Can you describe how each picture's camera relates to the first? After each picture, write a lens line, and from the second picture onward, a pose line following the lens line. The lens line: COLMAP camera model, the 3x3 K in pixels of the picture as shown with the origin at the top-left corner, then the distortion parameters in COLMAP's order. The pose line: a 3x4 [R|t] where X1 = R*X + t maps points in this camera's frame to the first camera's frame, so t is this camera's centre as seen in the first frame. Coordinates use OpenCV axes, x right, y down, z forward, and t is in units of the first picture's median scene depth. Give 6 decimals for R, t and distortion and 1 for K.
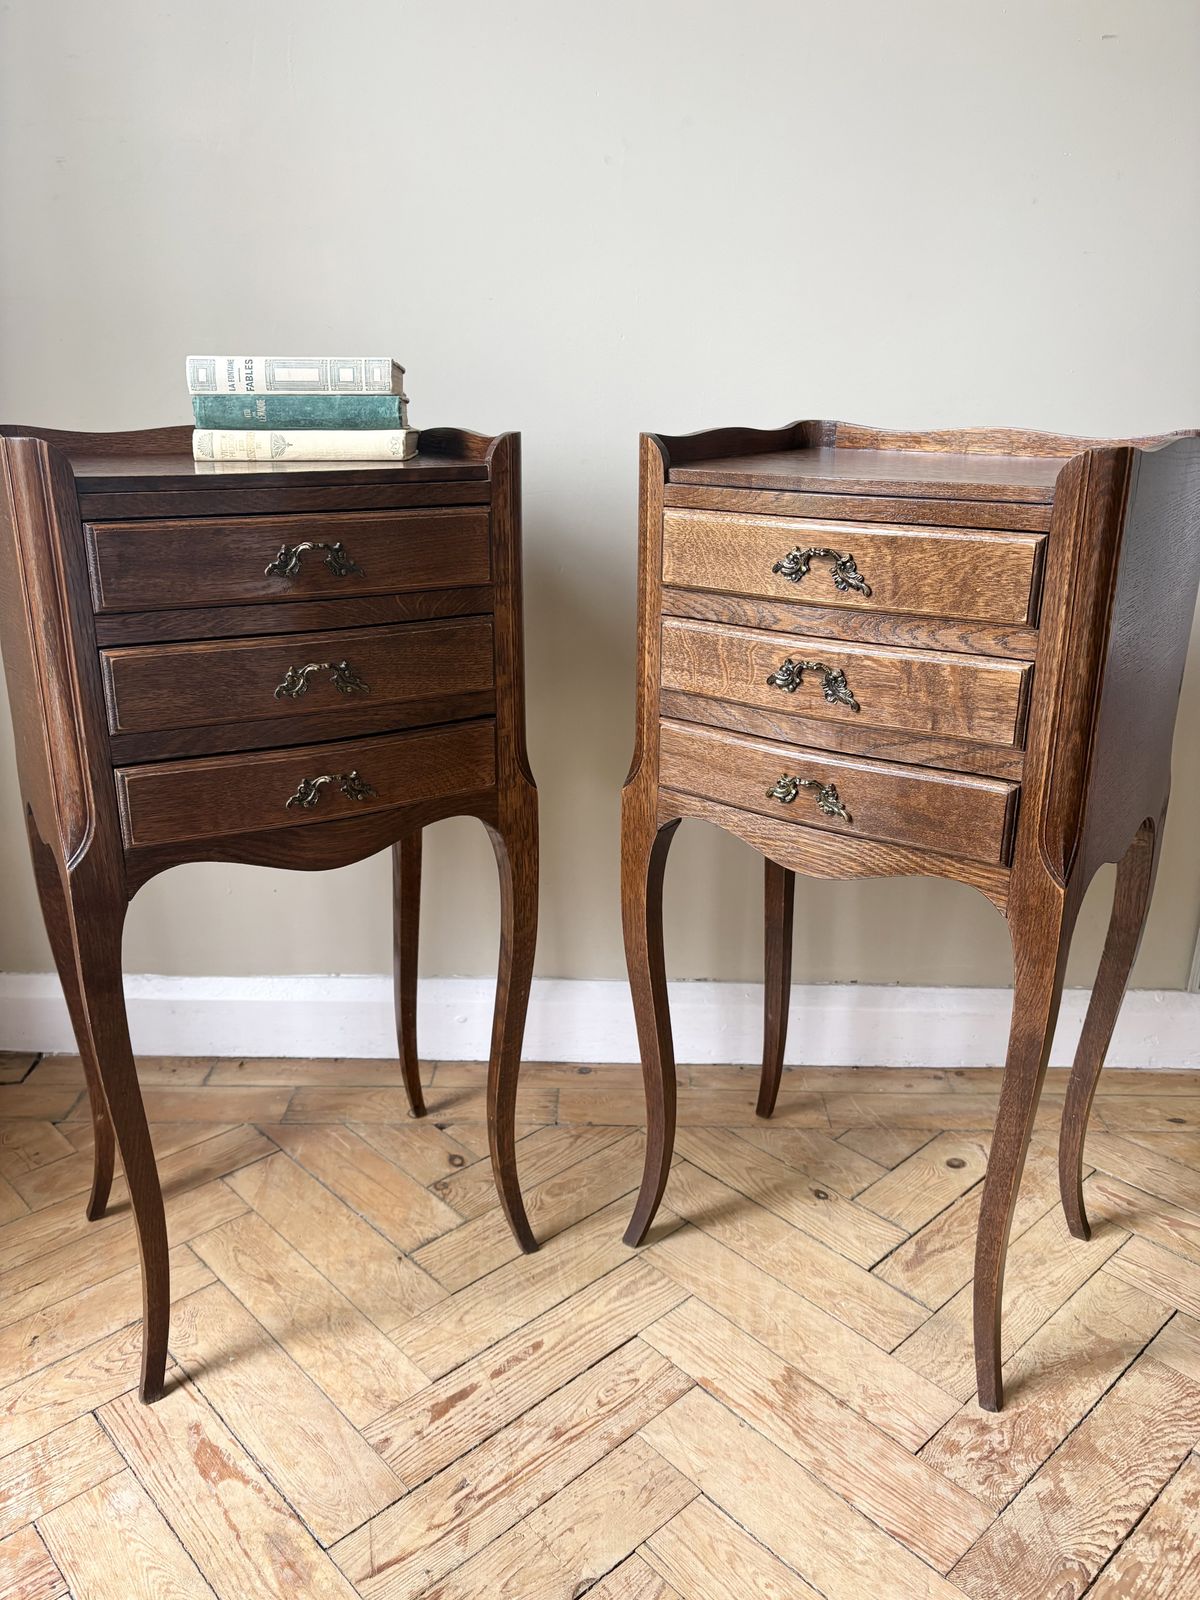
lens RADIAL K [[1225.0, 0, 593.4], [0, 1225.0, 801.8], [0, 0, 1]] dist [0.032433, -0.041601]
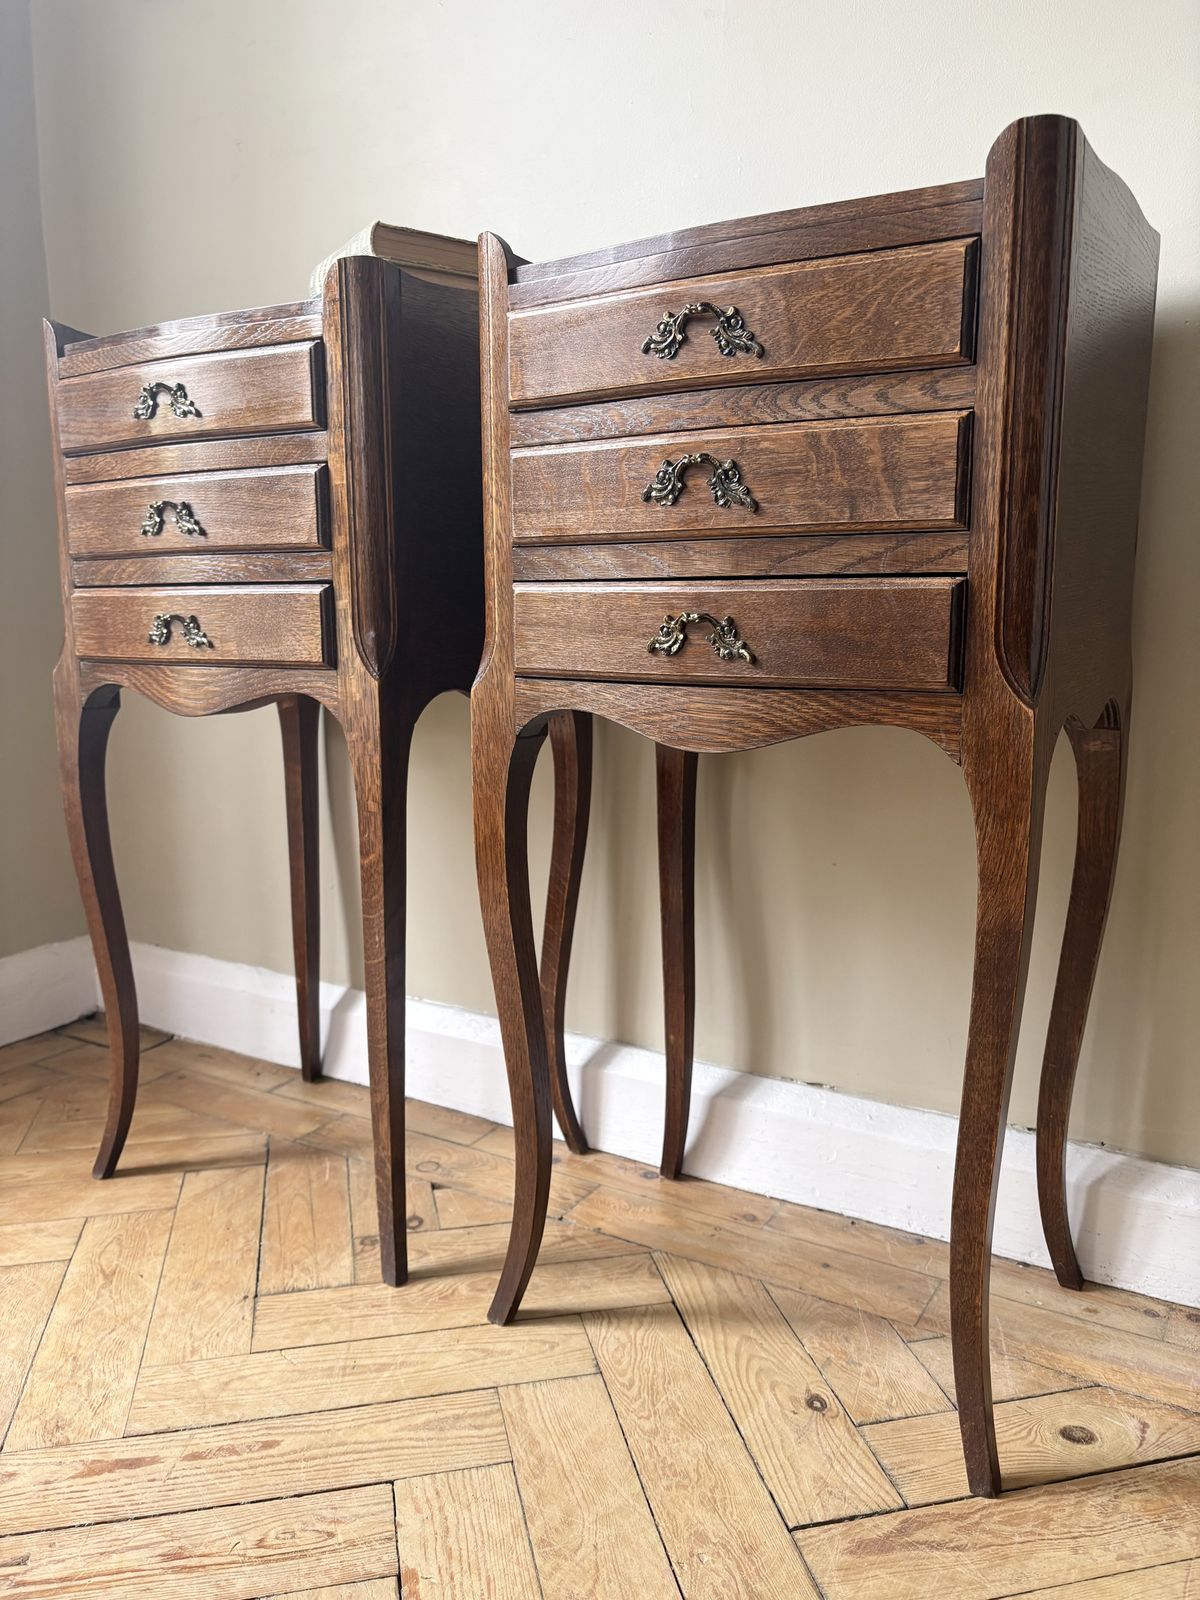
lens RADIAL K [[1225.0, 0, 594.7], [0, 1225.0, 803.5], [0, 0, 1]] dist [0.032433, -0.041601]
pose [[0.997006, -0.017058, 0.075413, 0.049538], [0.029513, 0.985469, -0.167269, 0.231664], [-0.071463, 0.168994, 0.983023, 0.261758]]
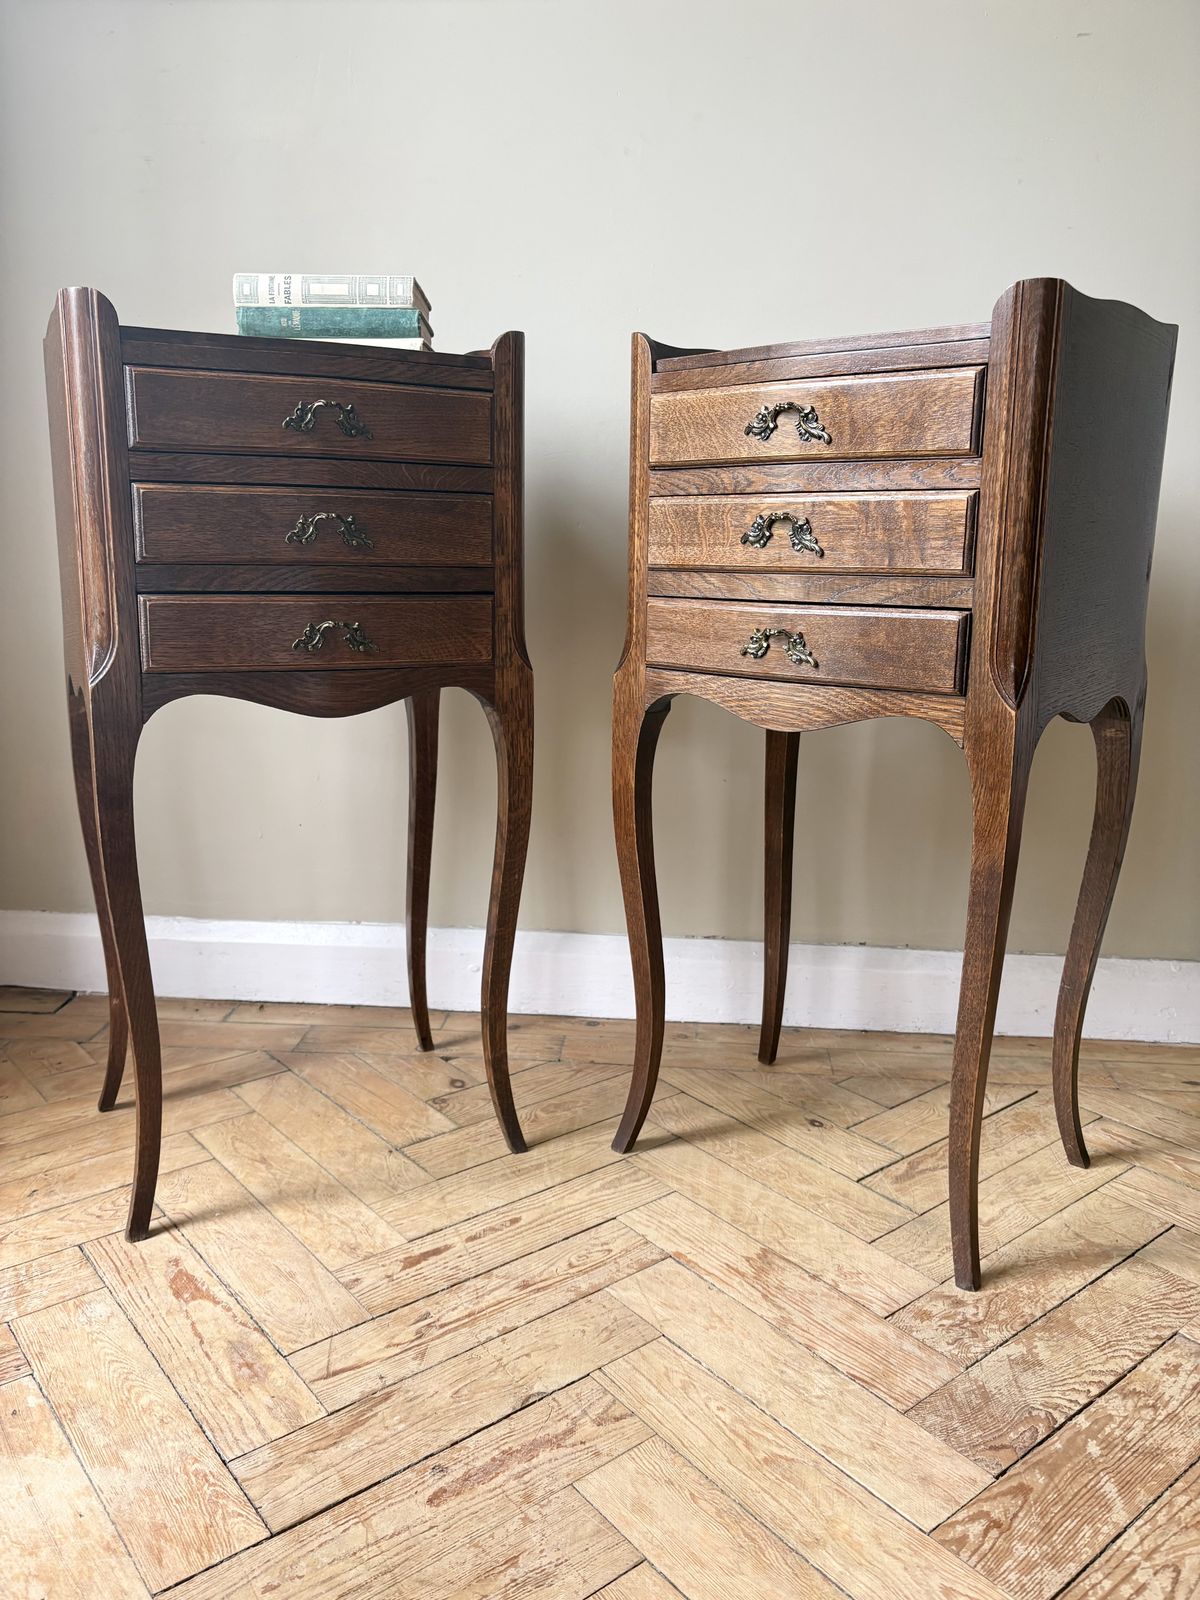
lens RADIAL K [[1225.0, 0, 586.4], [0, 1225.0, 801.2], [0, 0, 1]] dist [0.032433, -0.041601]
pose [[0.997333, 0.023468, -0.069107, 0.088365], [-0.031810, 0.991995, -0.122205, 0.266853], [0.065686, 0.124077, 0.990096, -0.041500]]
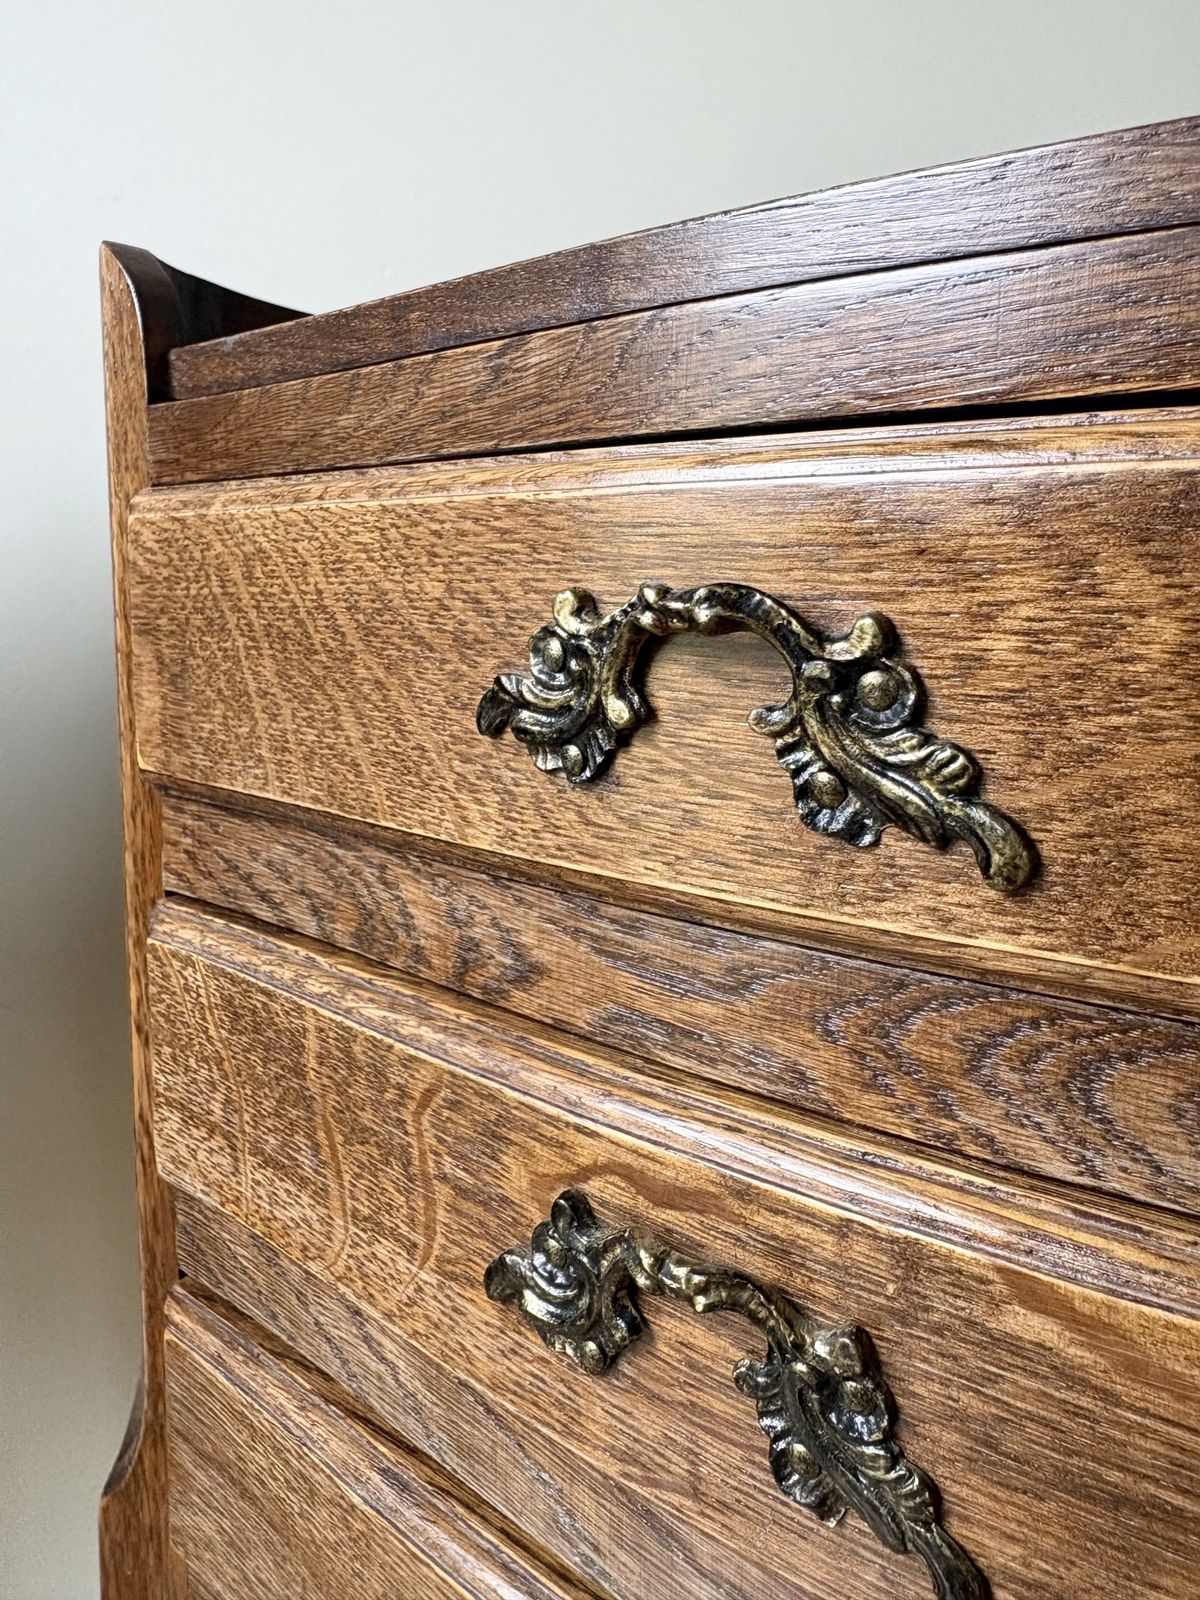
lens RADIAL K [[1225.0, 0, 599.4], [0, 1225.0, 709.9], [0, 0, 1]] dist [0.032433, -0.041601]
pose [[0.999760, 0.005310, -0.021242, 0.166706], [-0.009855, 0.975459, -0.219962, -0.146913], [0.019553, 0.220118, 0.975277, 0.802689]]
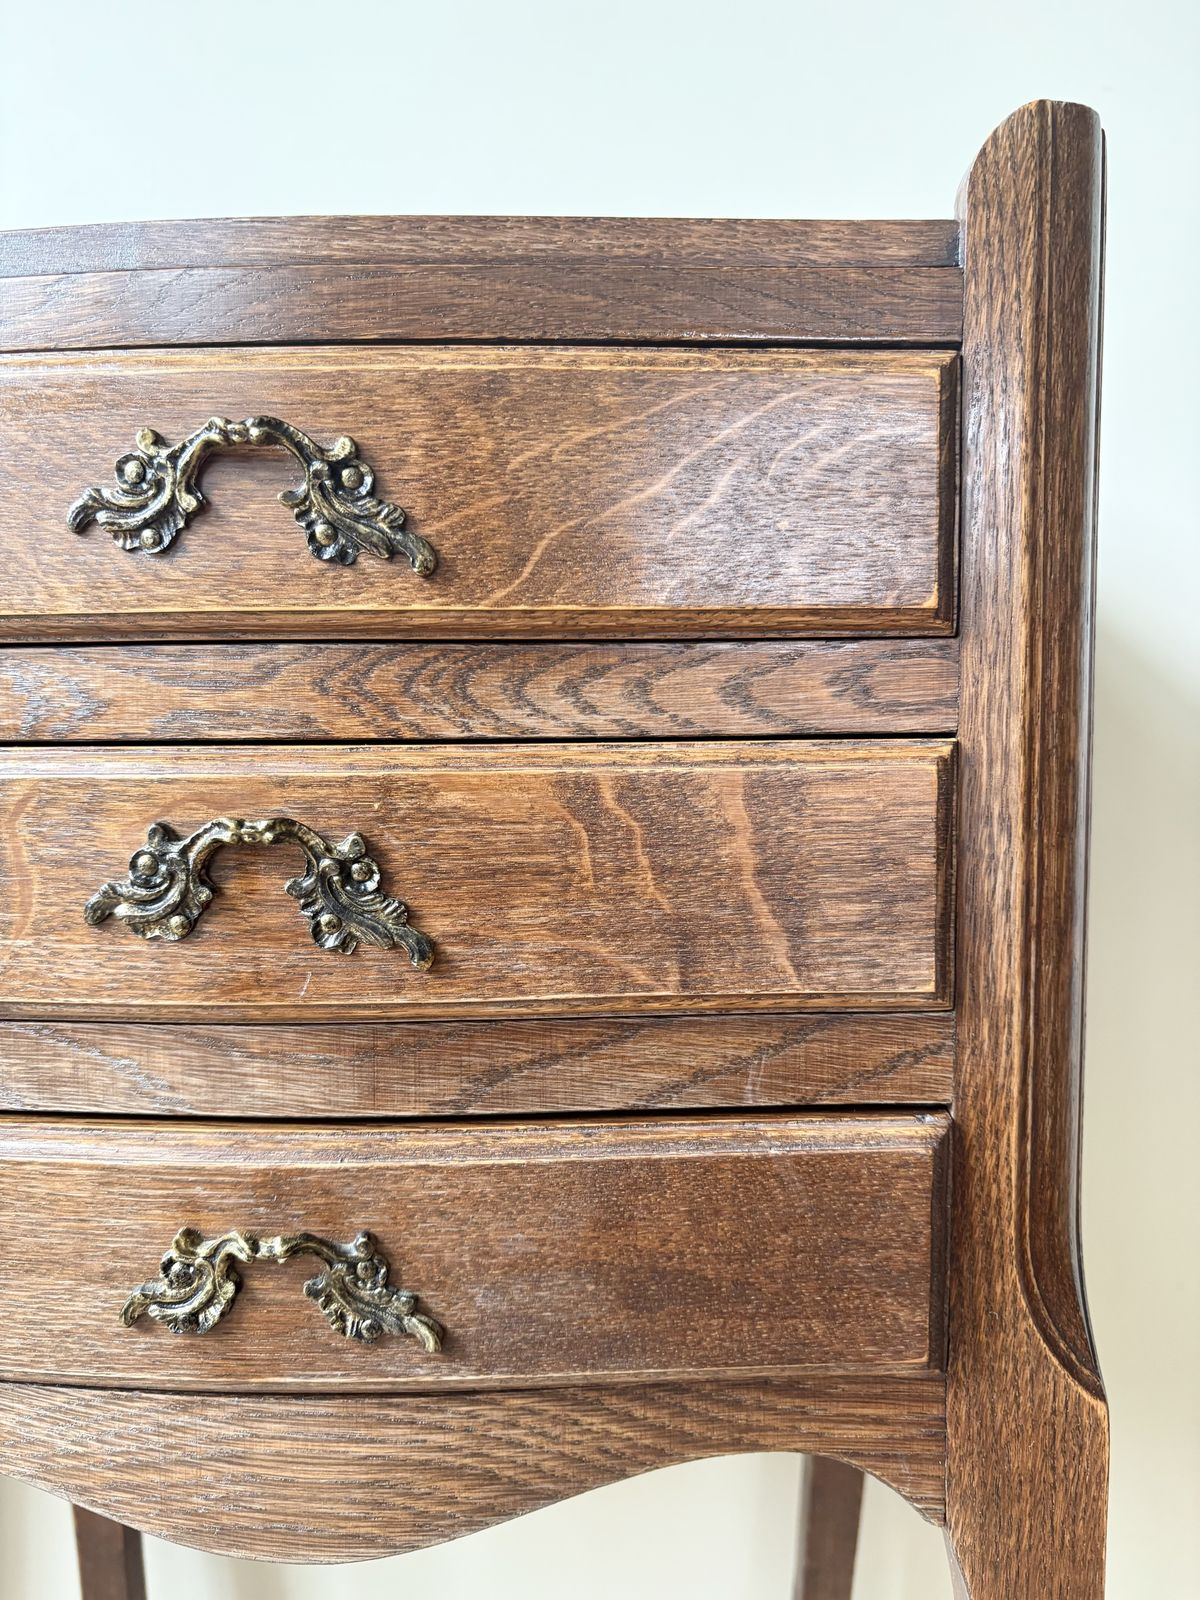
lens RADIAL K [[1225.0, 0, 603.8], [0, 1225.0, 818.5], [0, 0, 1]] dist [0.032433, -0.041601]
pose [[0.817604, -0.053268, 0.573312, 0.078731], [0.197295, 0.961350, -0.192043, -0.042083], [-0.540924, 0.270127, 0.796513, 0.711862]]
